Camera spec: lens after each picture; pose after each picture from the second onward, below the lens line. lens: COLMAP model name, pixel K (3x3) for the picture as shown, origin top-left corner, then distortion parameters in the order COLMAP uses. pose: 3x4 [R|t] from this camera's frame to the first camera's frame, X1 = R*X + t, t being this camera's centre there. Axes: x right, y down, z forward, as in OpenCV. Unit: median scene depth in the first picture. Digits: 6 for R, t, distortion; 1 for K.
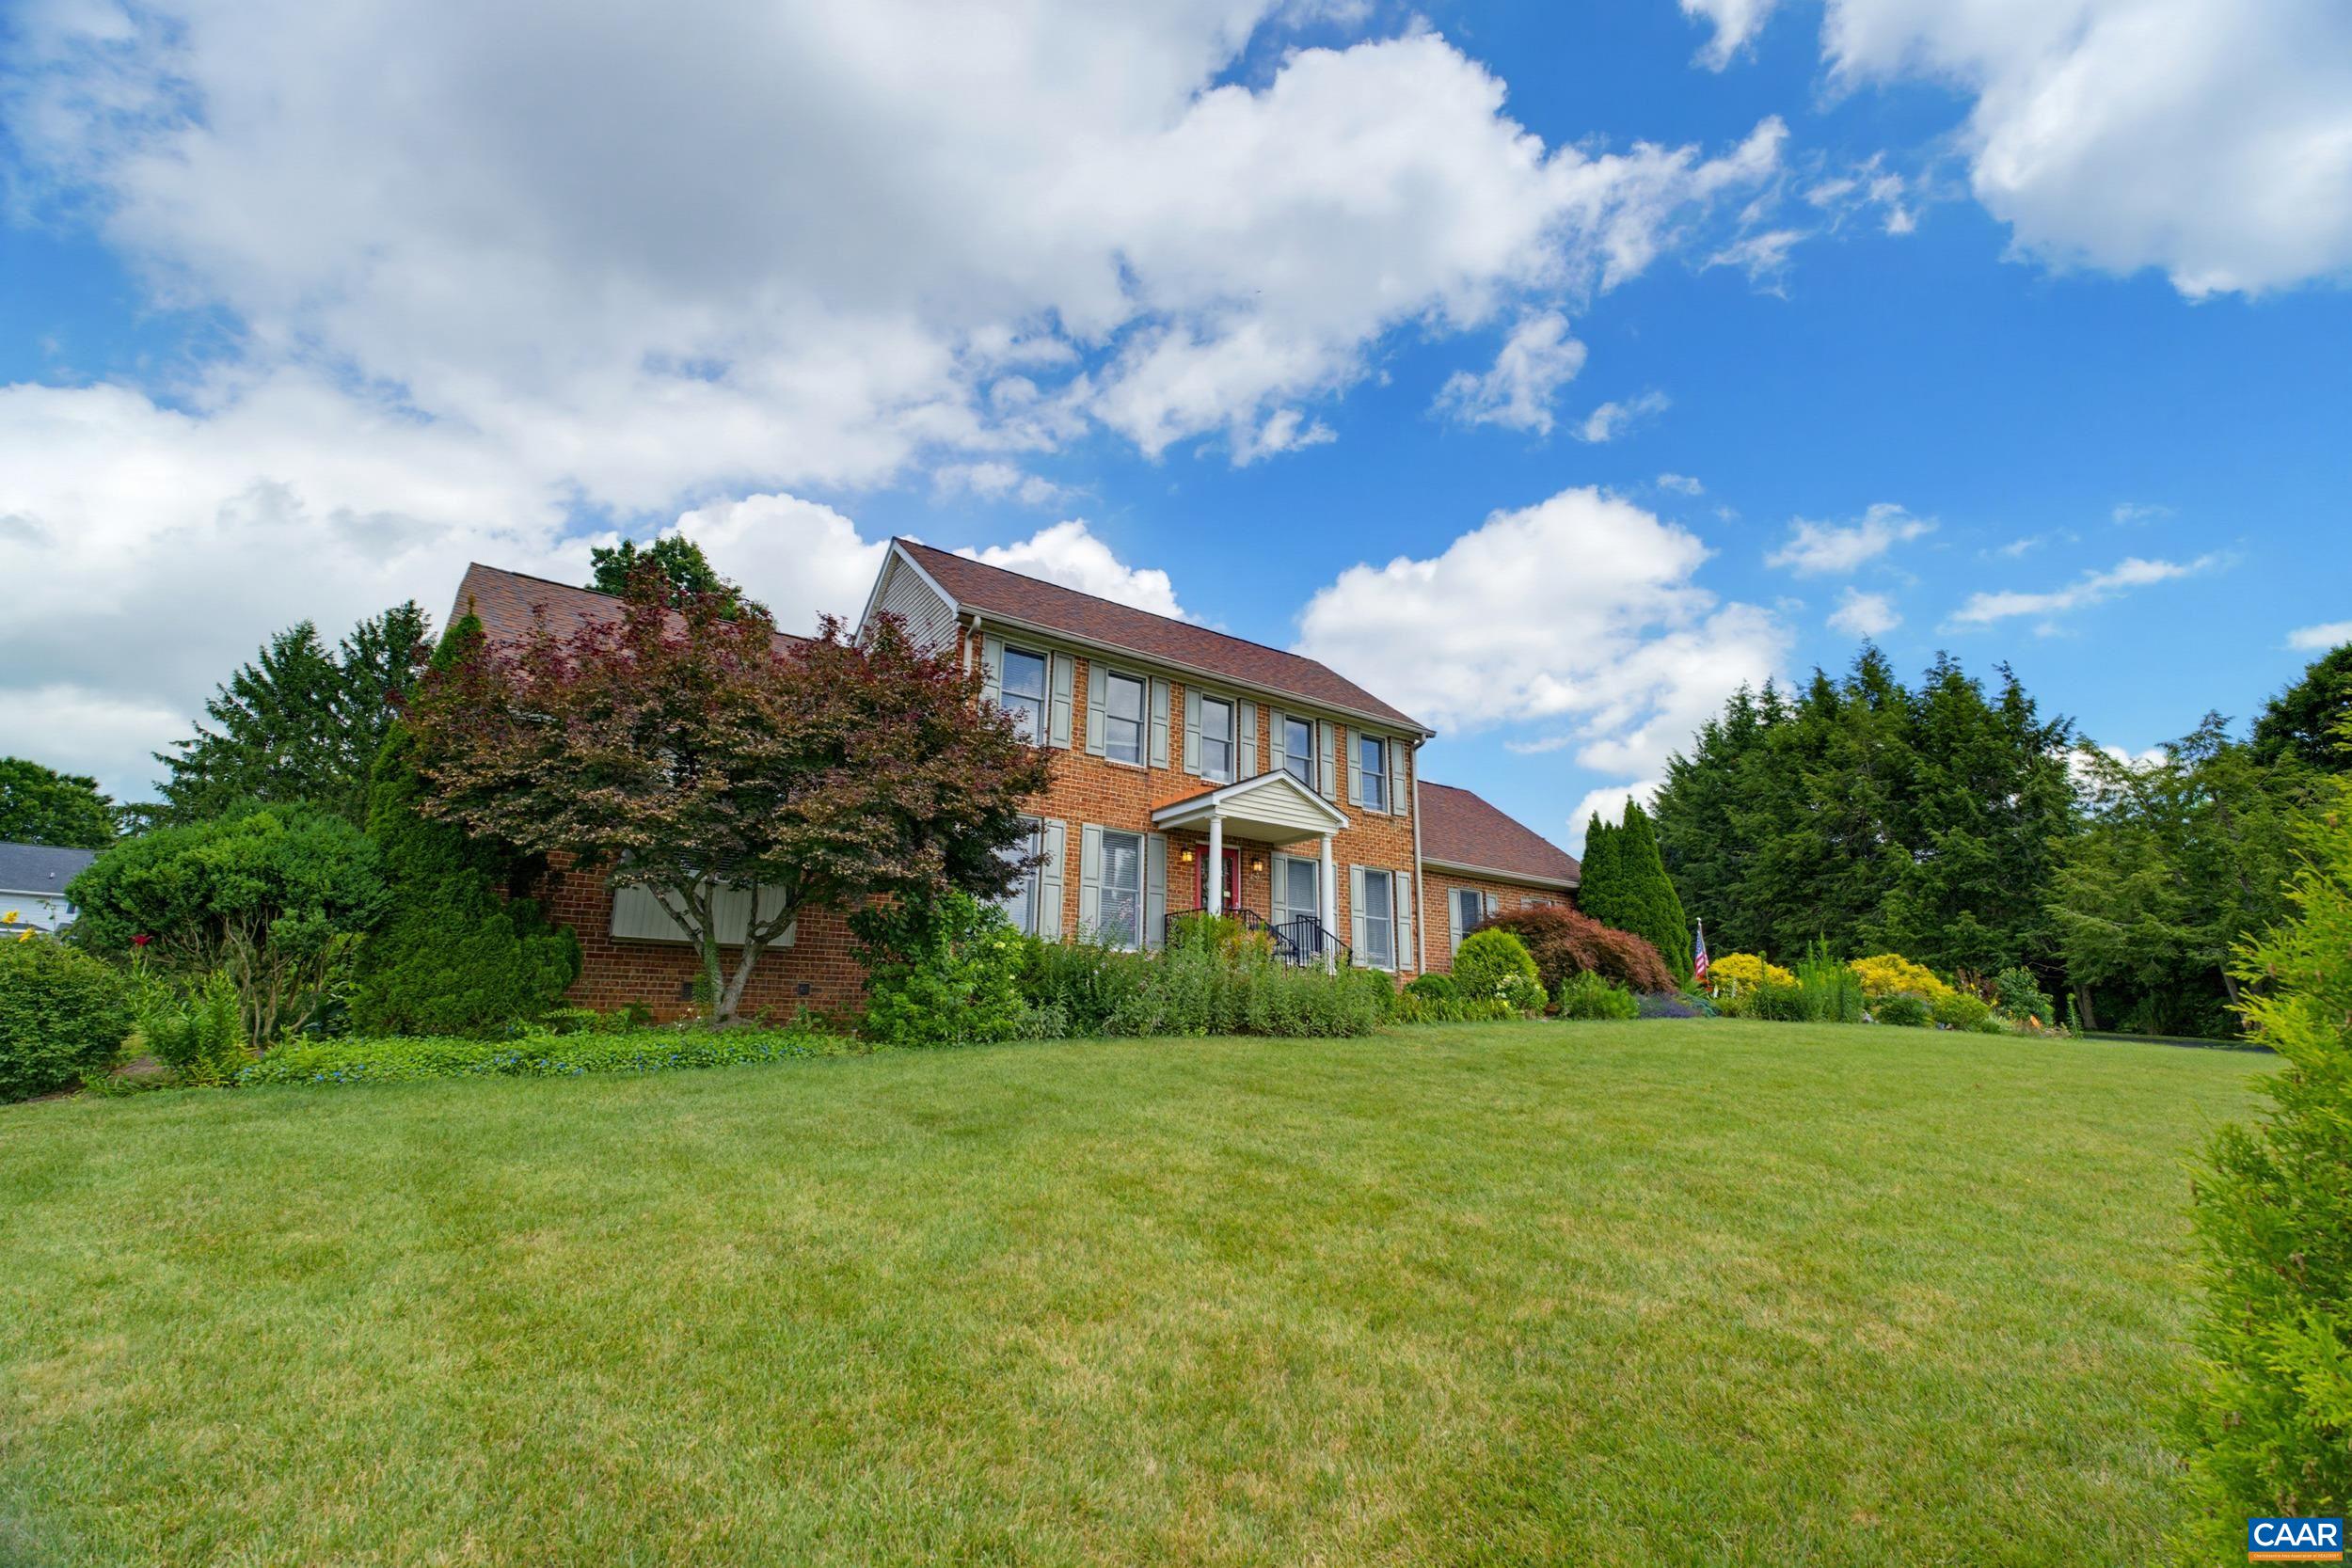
lens RADIAL K [[1024.1, 0, 1176.0], [0, 1024.1, 784.0], [0, 0, 1]] dist [0.013720, -0.000121]
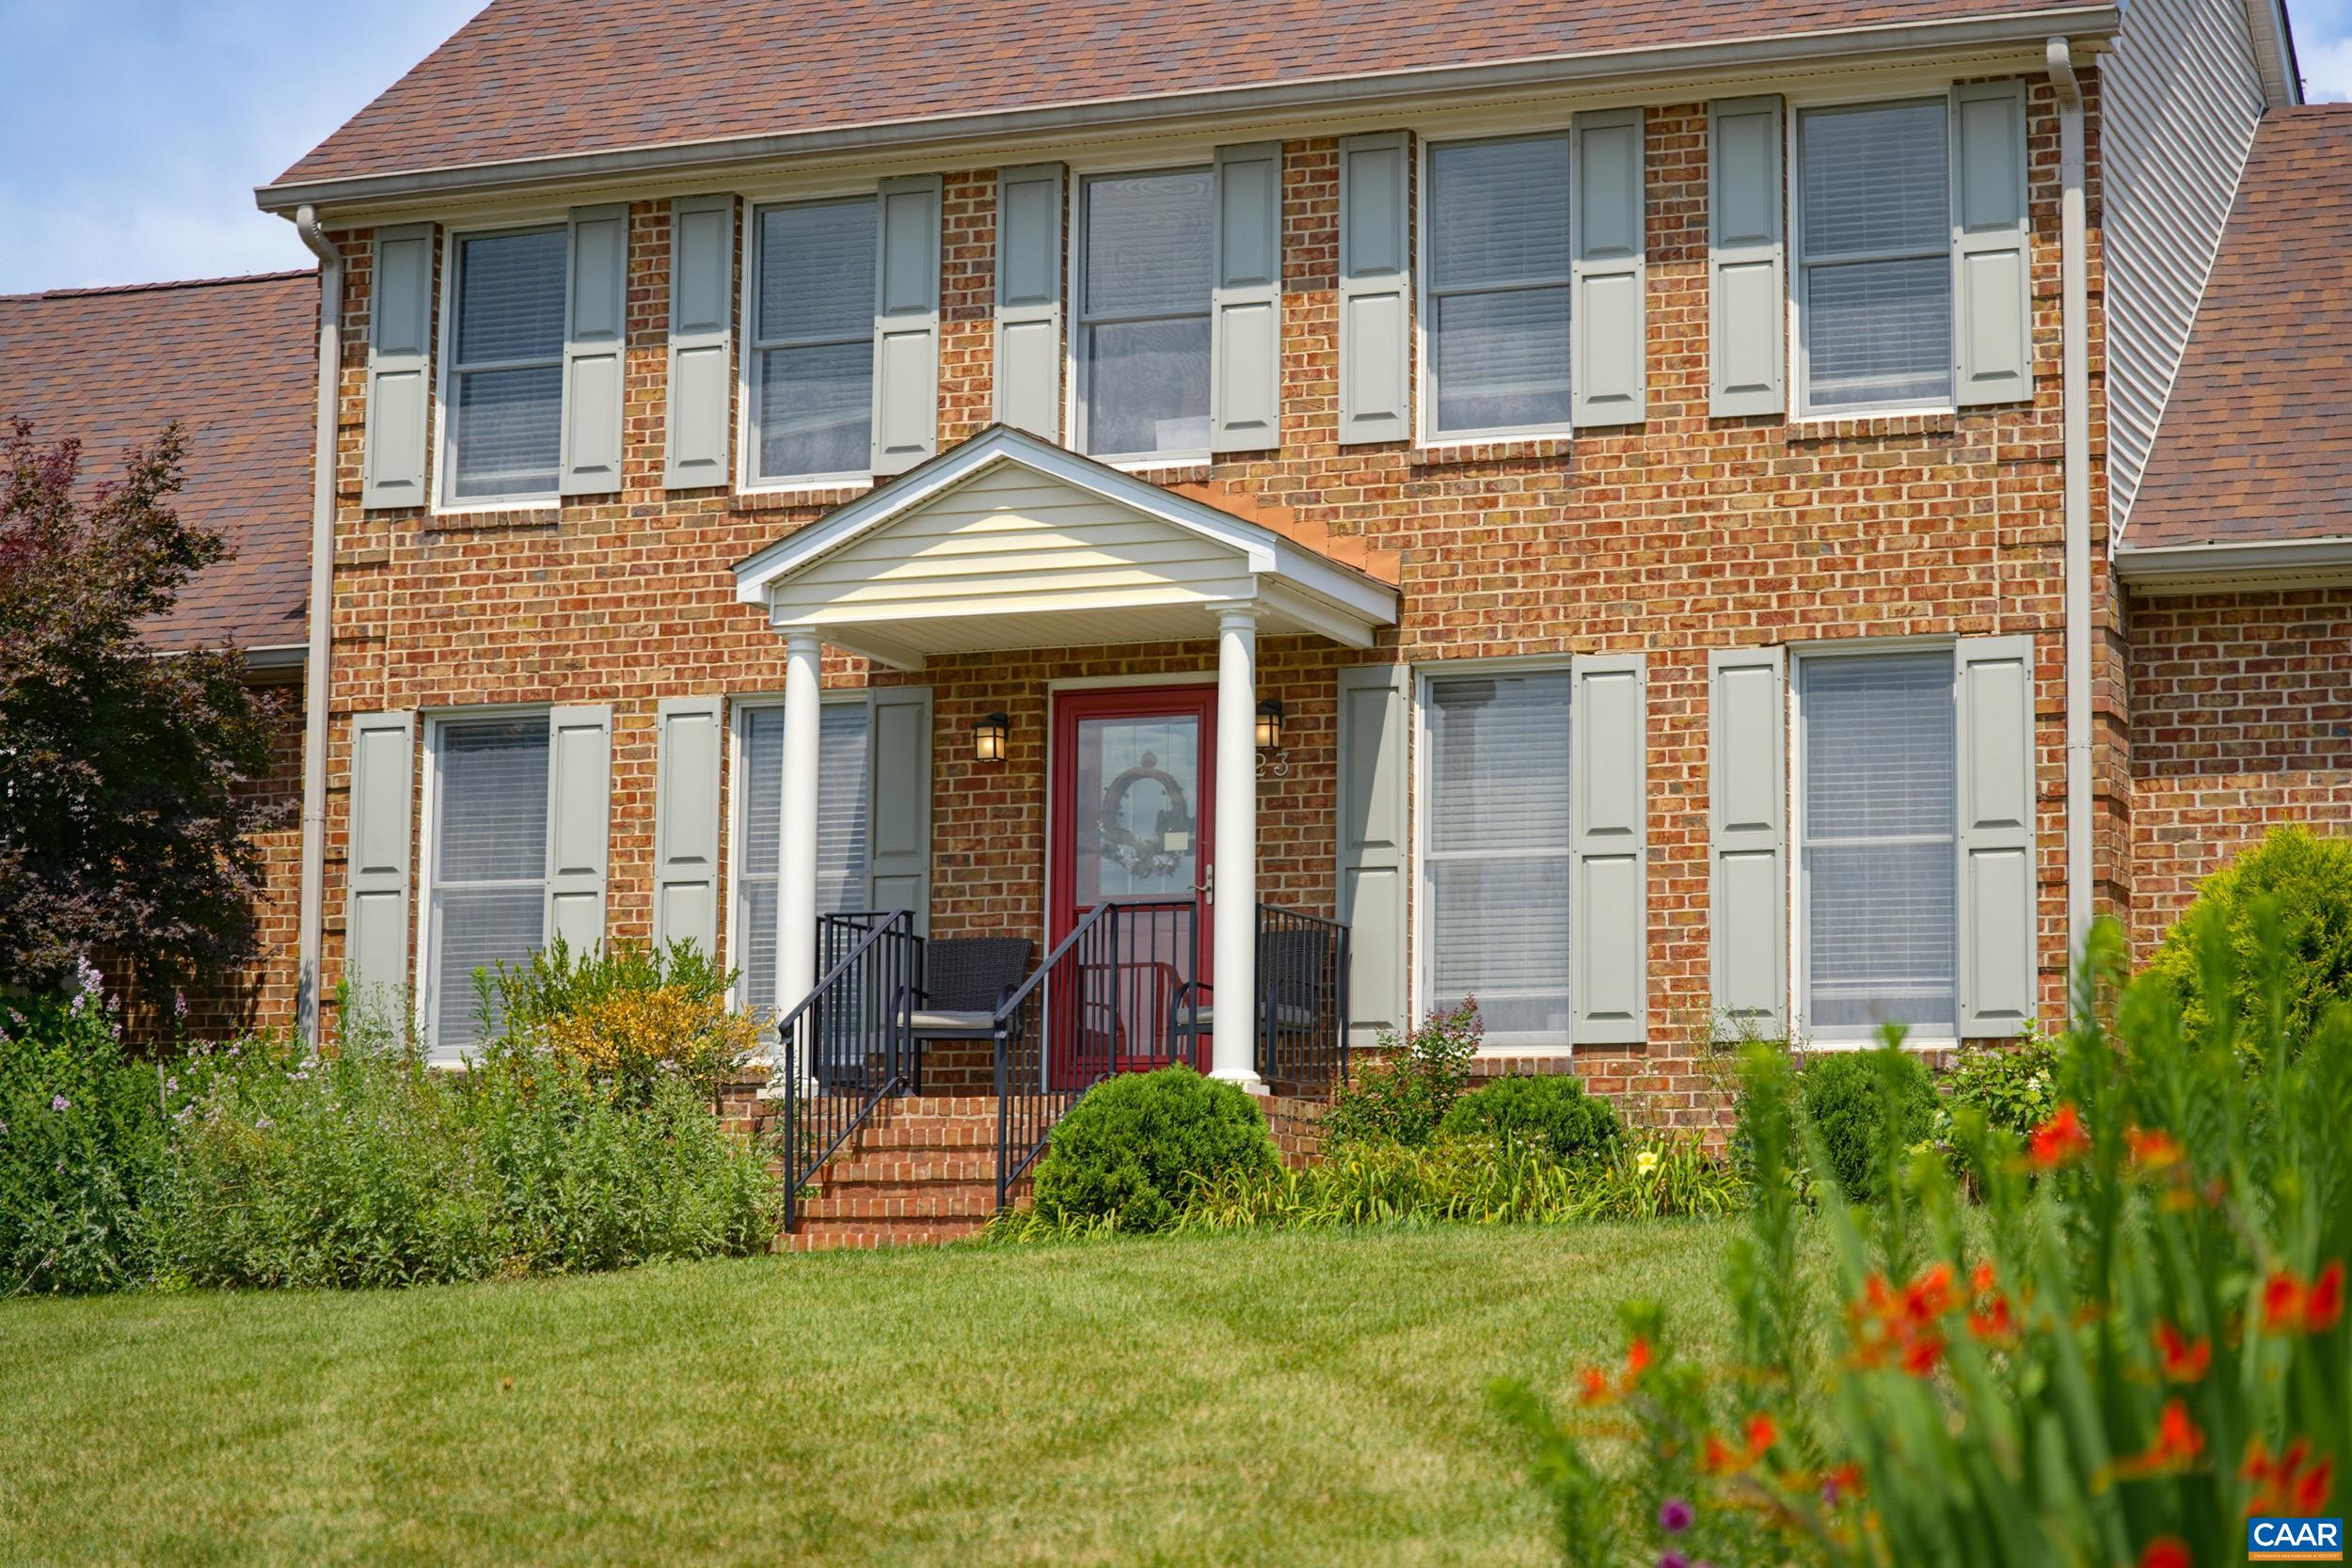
lens RADIAL K [[4753.4, 0, 1176.0], [0, 4753.4, 784.0], [0, 0, 1]] dist [-0.127154, -0.207385]
pose [[0.522425, -0.110788, -0.845457, 1.240747], [0.202292, 0.979320, -0.003329, 0.098649], [0.828342, -0.169290, 0.534033, 0.278867]]
